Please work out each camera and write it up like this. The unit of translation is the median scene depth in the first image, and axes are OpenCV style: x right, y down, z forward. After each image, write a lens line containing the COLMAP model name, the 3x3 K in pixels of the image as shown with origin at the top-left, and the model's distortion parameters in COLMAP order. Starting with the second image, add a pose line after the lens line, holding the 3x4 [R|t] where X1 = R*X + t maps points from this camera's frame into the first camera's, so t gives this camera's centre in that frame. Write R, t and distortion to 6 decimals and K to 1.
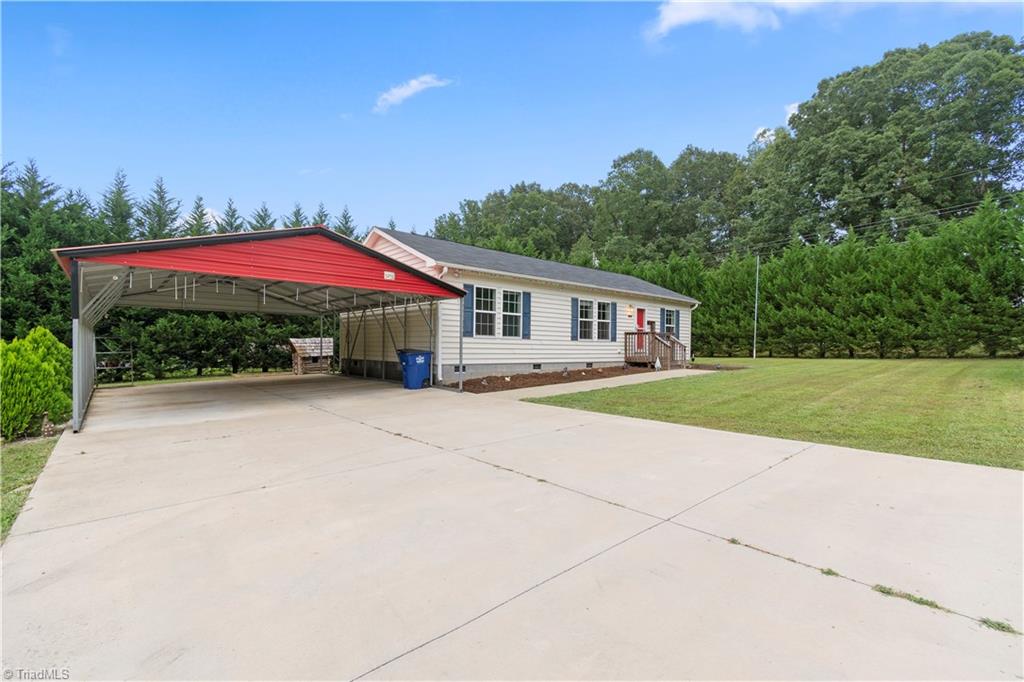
lens RADIAL K [[461.0, 0, 514.7], [0, 461.0, 344.1], [0, 0, 1]] dist [0.000052, 0.000923]
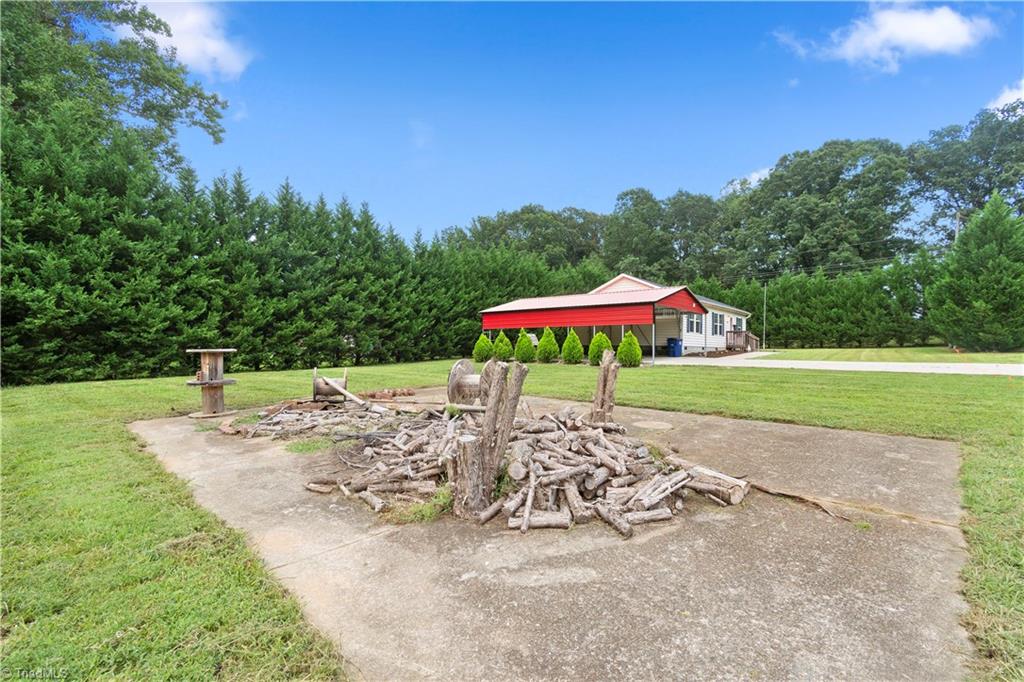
lens RADIAL K [[461.0, 0, 513.6], [0, 461.0, 336.5], [0, 0, 1]] dist [0.000052, 0.000923]
pose [[0.989370, 0.003807, 0.145369, -0.712658], [-0.001294, 0.999848, -0.017374, 0.023198], [-0.145413, 0.017001, 0.989225, -0.546489]]
